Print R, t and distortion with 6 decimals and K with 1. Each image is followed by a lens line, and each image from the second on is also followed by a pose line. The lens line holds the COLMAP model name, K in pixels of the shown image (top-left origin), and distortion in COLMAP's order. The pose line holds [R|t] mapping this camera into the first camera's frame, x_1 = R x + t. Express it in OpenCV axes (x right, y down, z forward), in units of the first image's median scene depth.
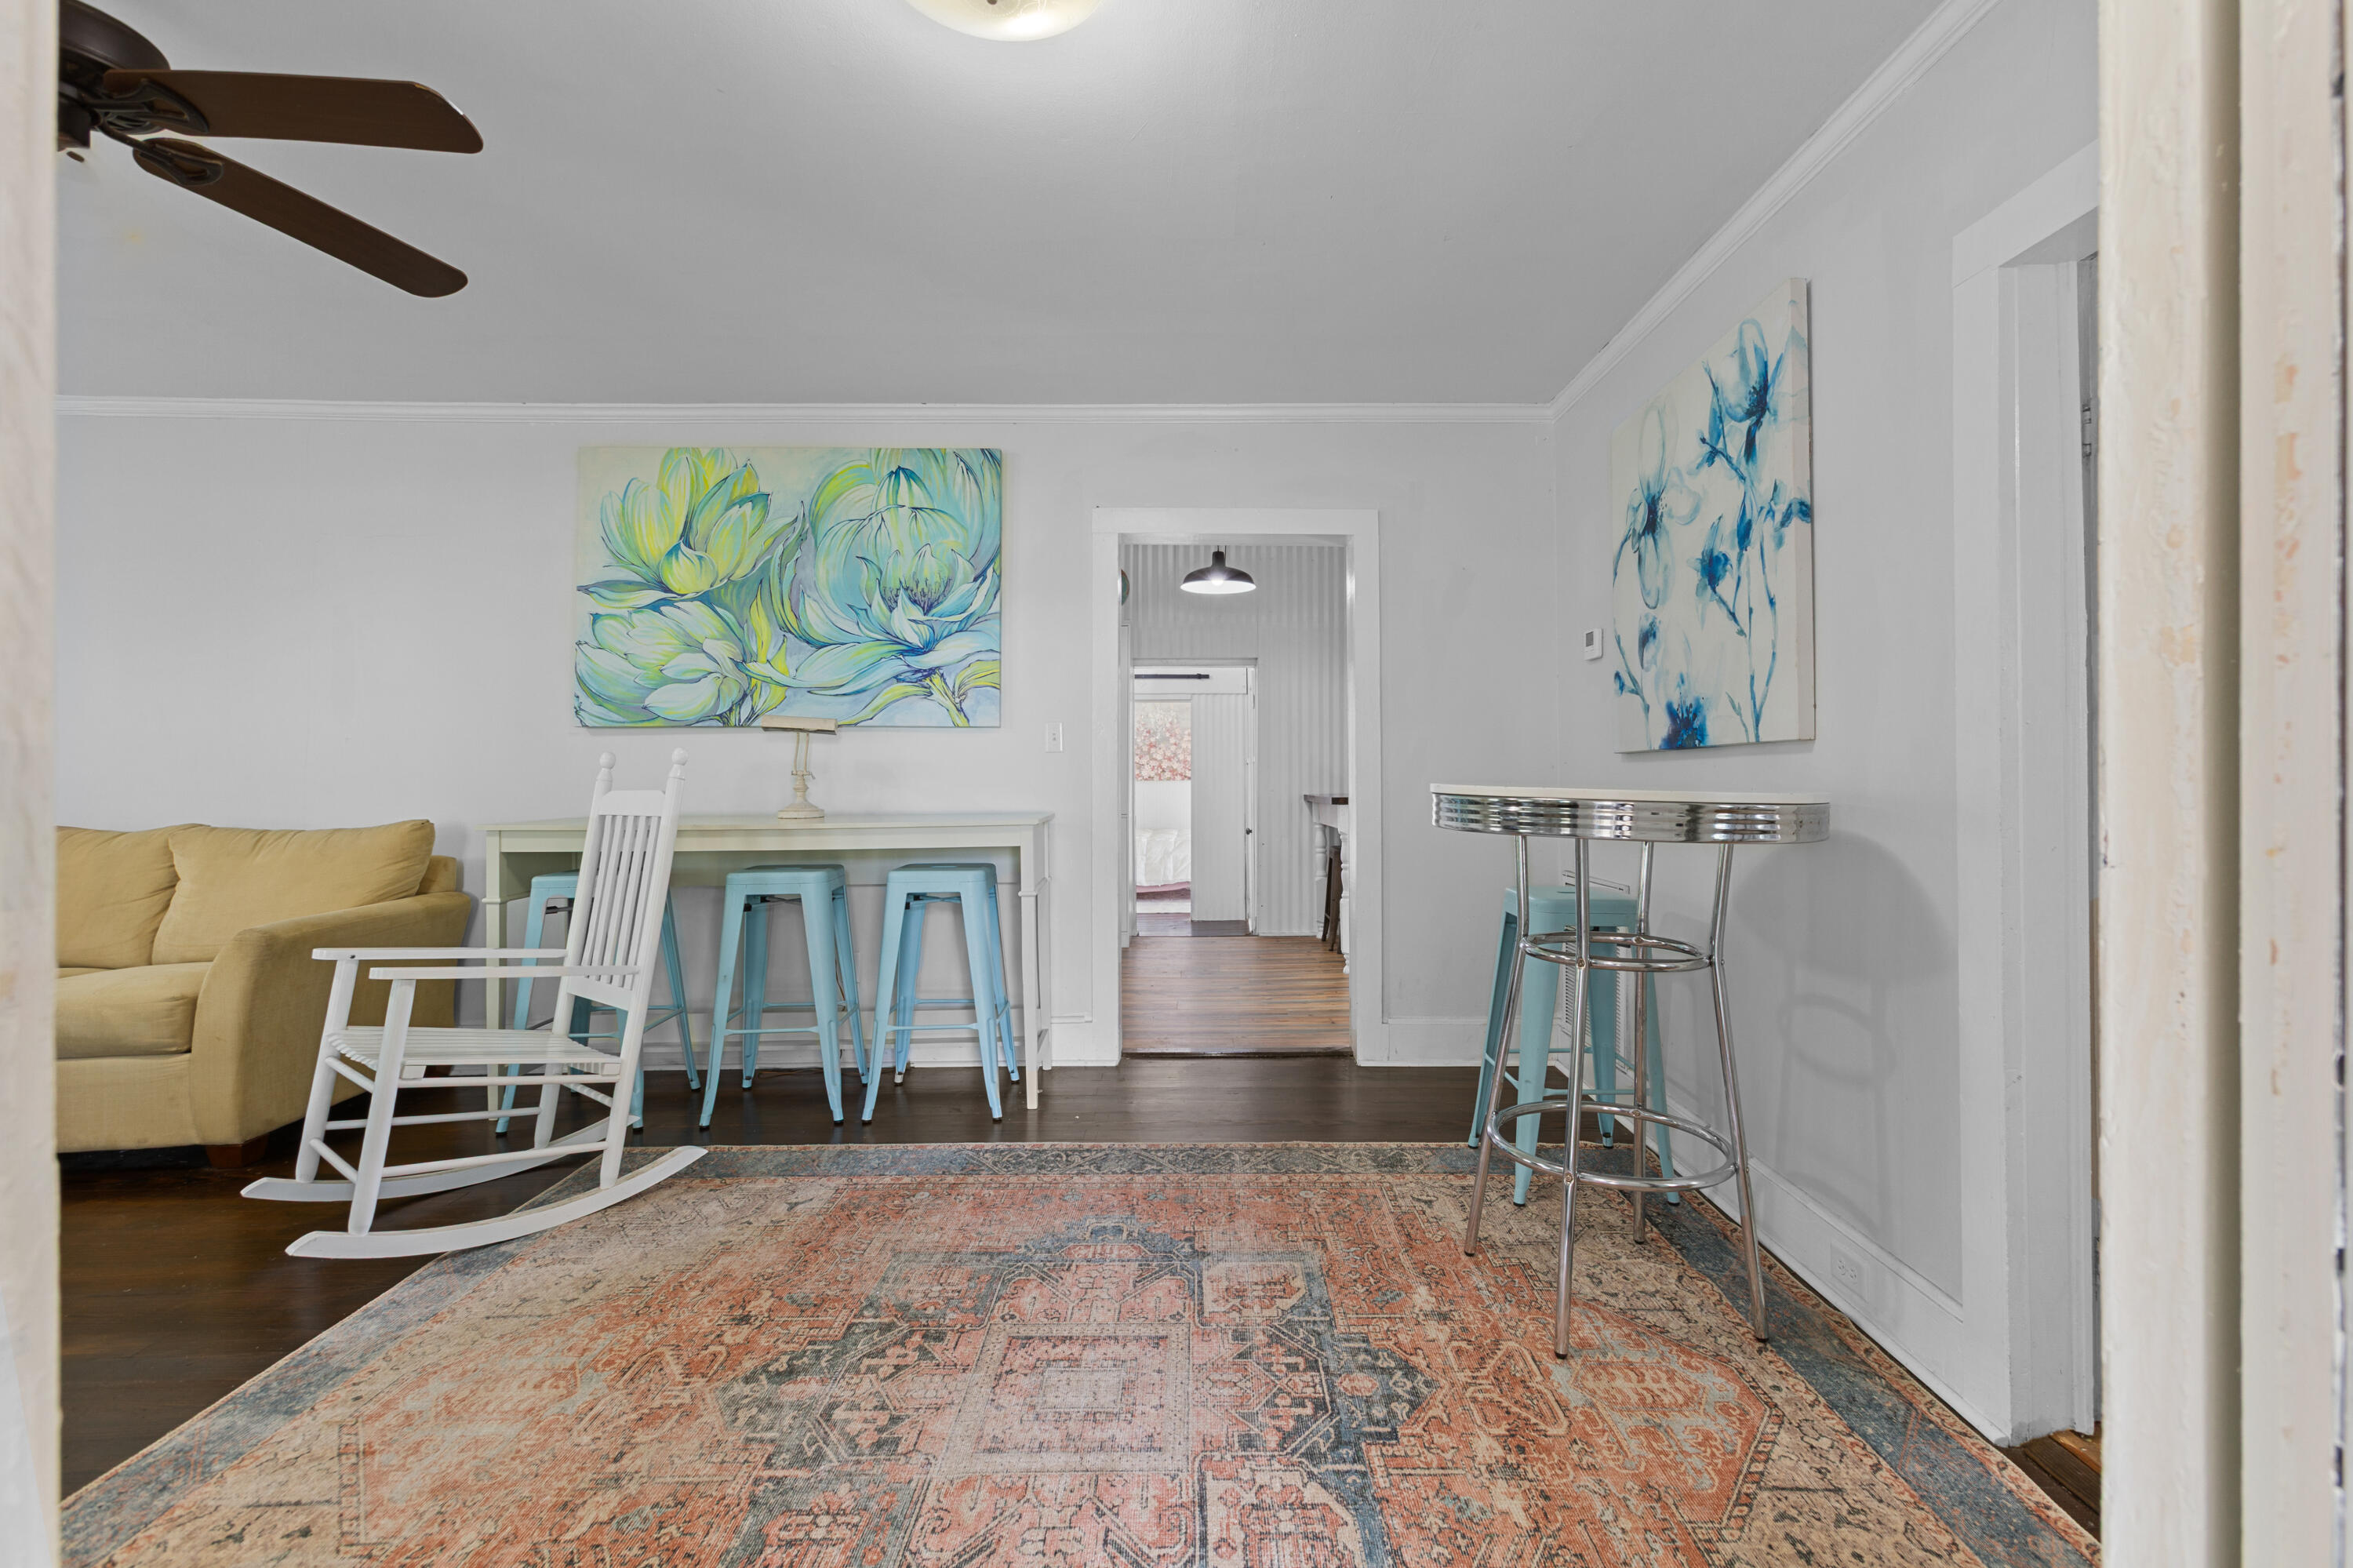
lens RADIAL K [[1065.8, 0, 1181.3], [0, 1065.8, 757.7], [0, 0, 1]] dist [-0.000013, 0.000623]
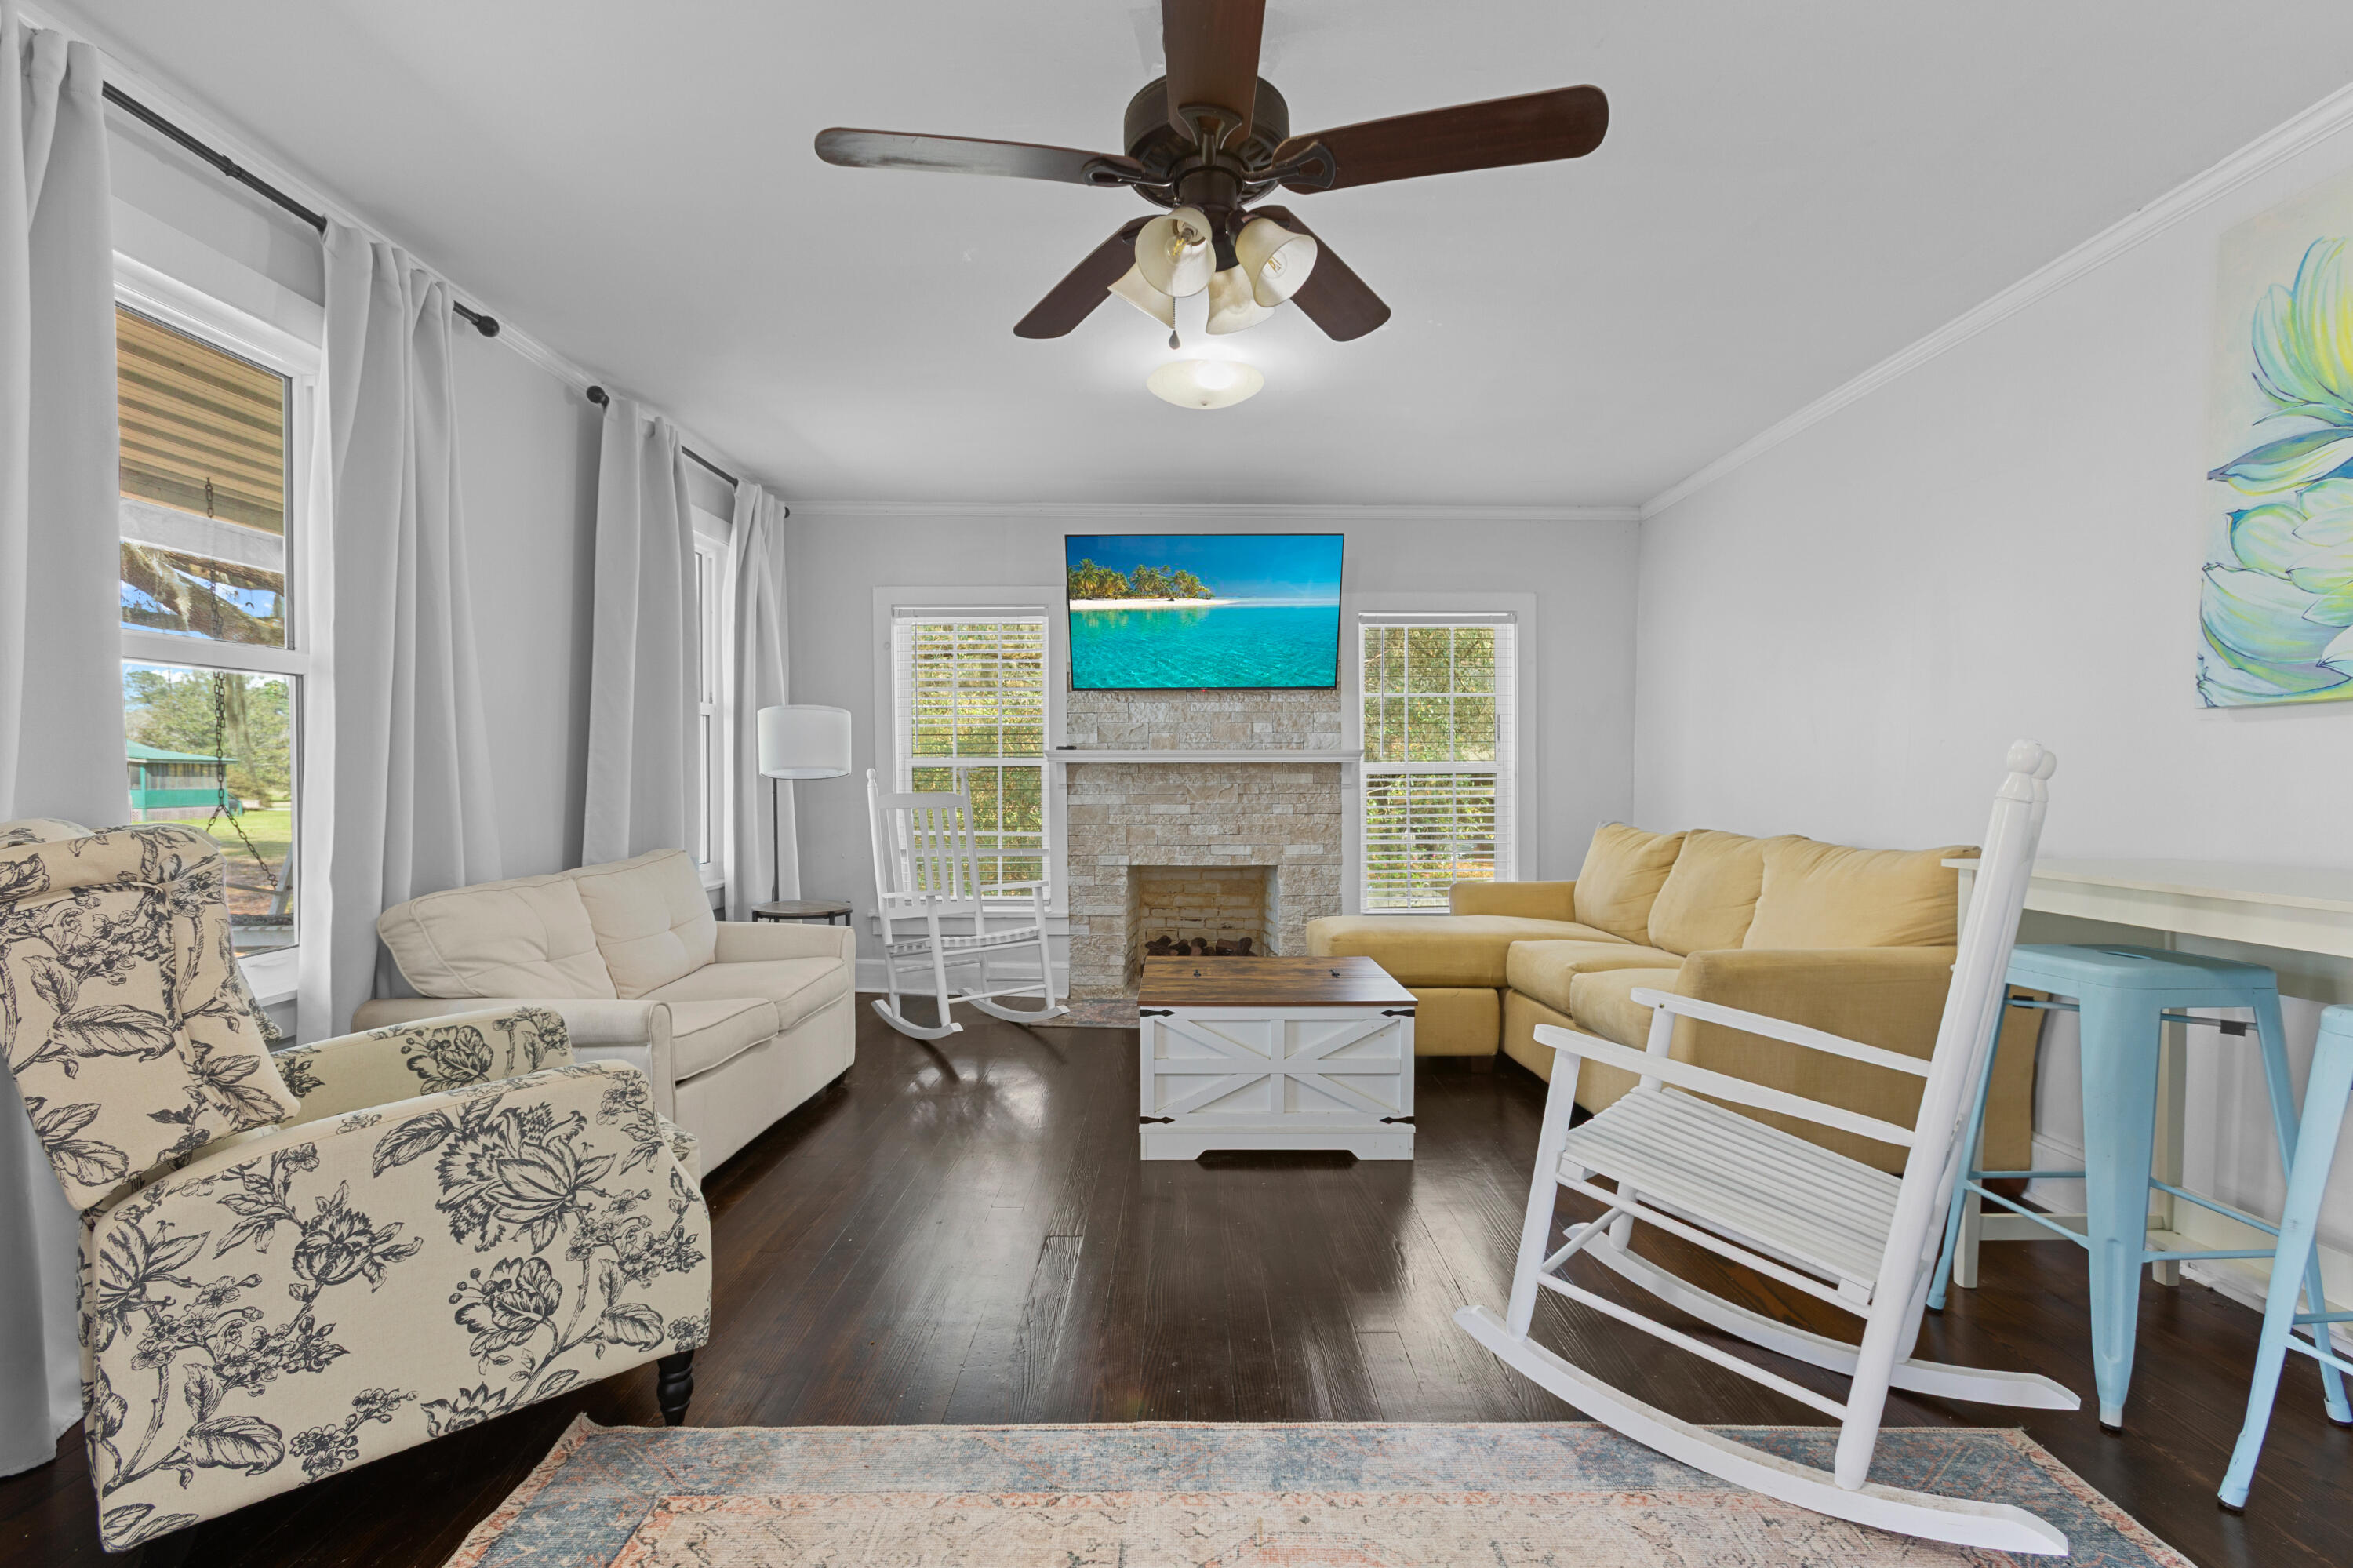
lens RADIAL K [[1061.1, 0, 1179.3], [0, 1061.1, 794.6], [0, 0, 1]] dist [-0.037426, 0.009583]
pose [[-0.018334, 0.021862, -0.999593, 0.023134], [0.005965, 0.999746, 0.021756, 0.003399], [0.999814, -0.005564, -0.018459, 0.436472]]
